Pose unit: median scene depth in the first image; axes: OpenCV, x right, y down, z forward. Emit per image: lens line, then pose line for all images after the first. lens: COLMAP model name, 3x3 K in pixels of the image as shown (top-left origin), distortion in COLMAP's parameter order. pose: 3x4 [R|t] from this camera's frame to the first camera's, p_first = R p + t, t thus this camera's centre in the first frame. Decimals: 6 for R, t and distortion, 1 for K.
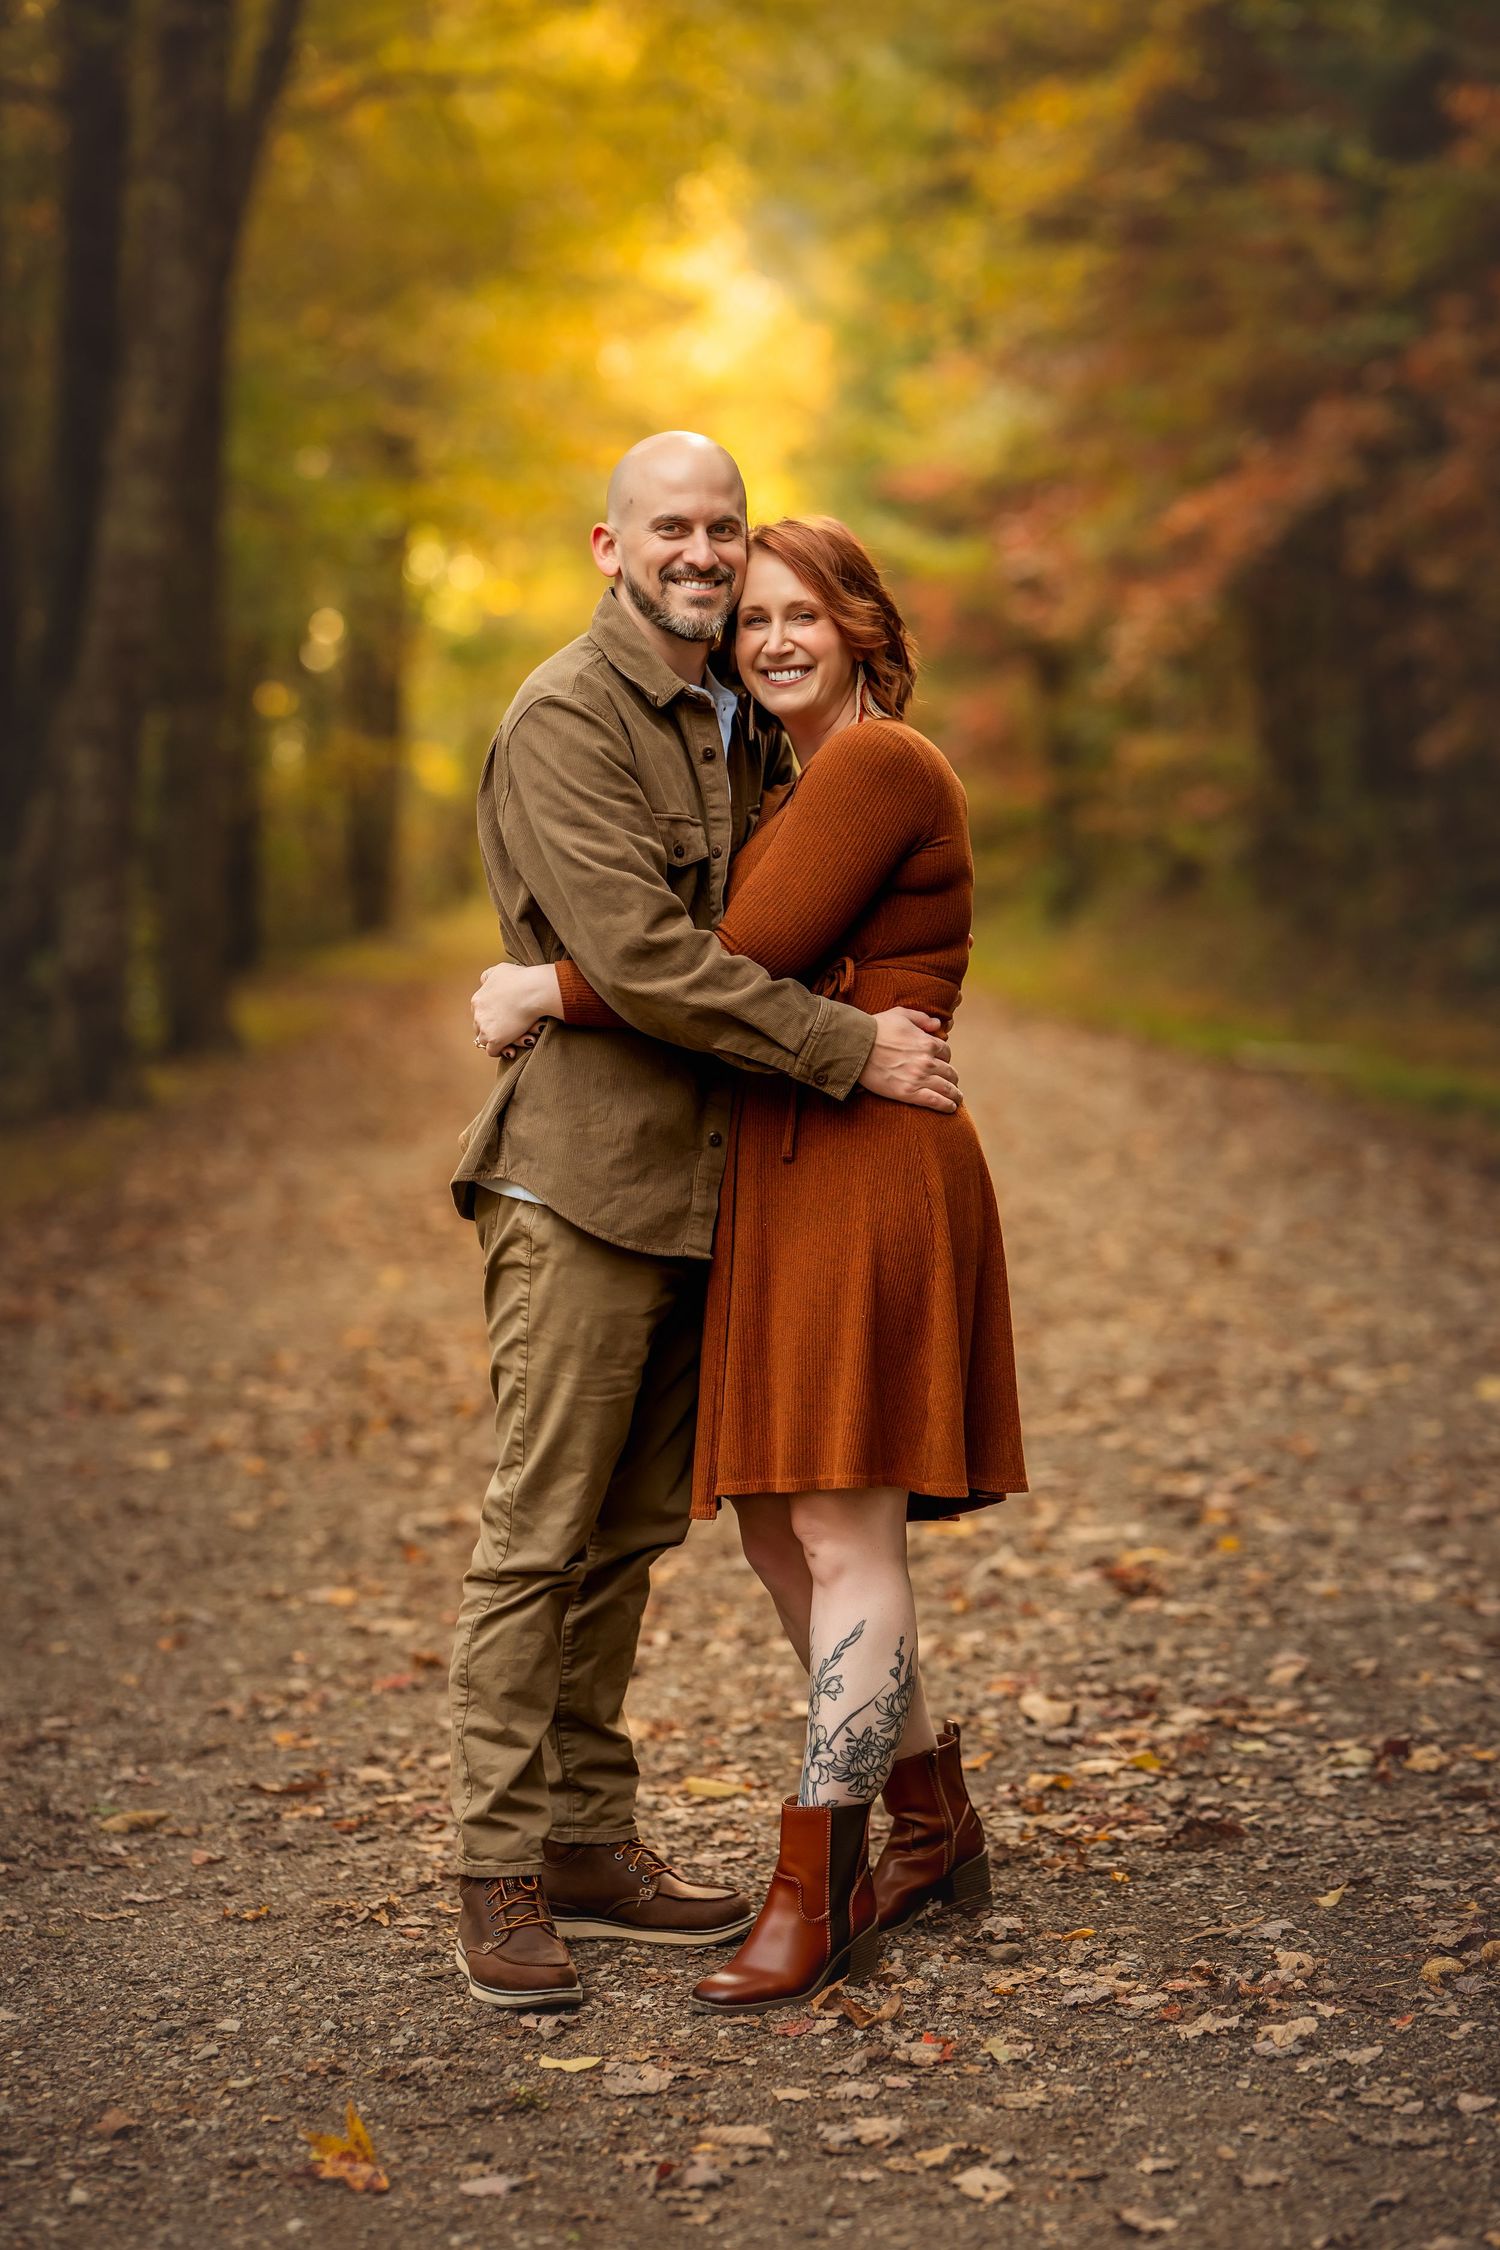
lens RADIAL K [[5486.7, 0, 750.0], [0, 5486.7, 1125.0], [0, 0, 1]] dist [-0.009368, 0.064929]
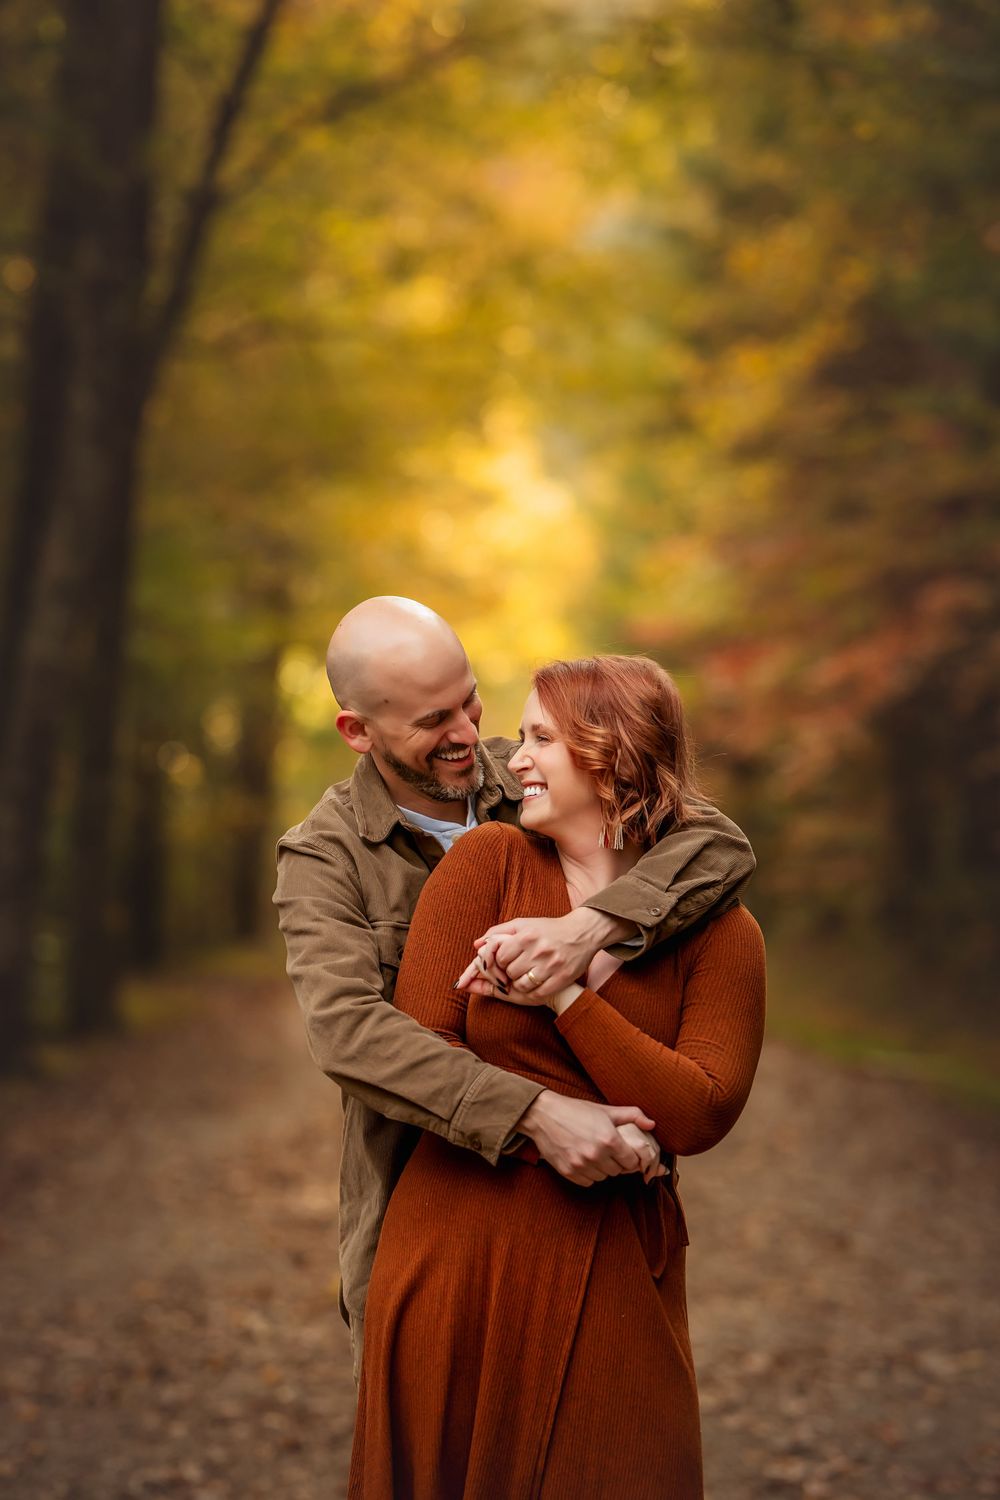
lens RADIAL K [[3763.3, 0, 500.0], [0, 3763.3, 750.0], [0, 0, 1]] dist [-0.007617, 0.250678]
pose [[0.999310, 0.034317, -0.014243, 0.018817], [-0.035392, 0.995860, -0.083728, -0.016145], [0.011311, 0.084174, 0.996387, 0.141284]]
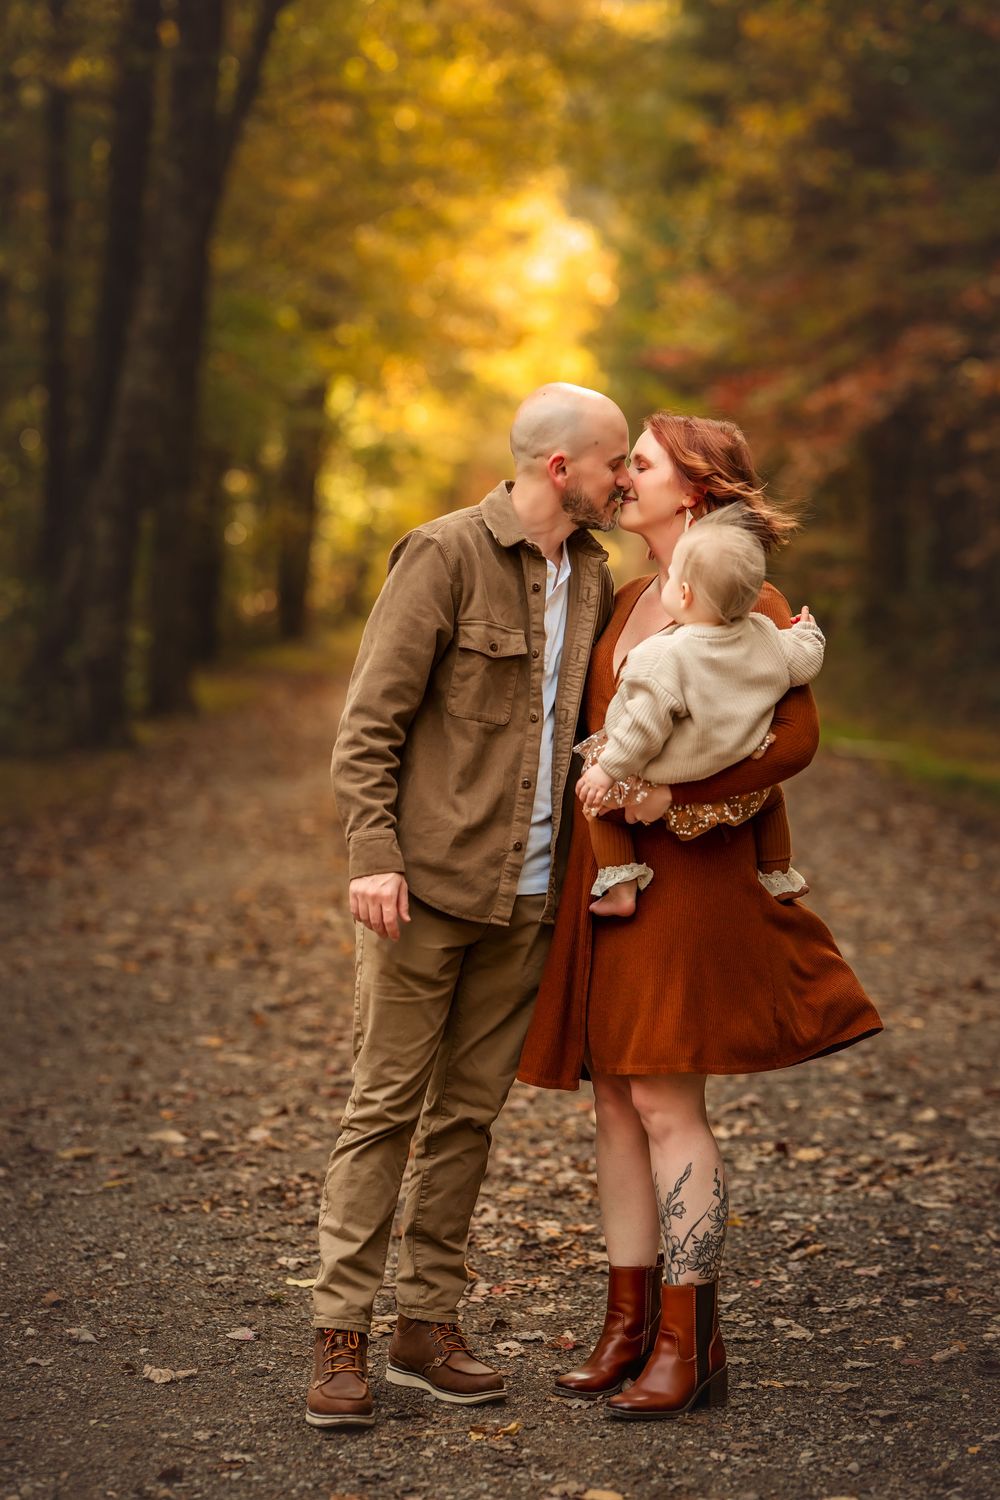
lens RADIAL K [[3763.3, 0, 500.0], [0, 3763.3, 750.0], [0, 0, 1]] dist [-0.007617, 0.250678]
pose [[0.998765, 0.046629, -0.017172, 0.023168], [-0.046738, 0.998889, -0.006033, -0.001534], [0.016872, 0.006828, 0.999834, -0.130052]]
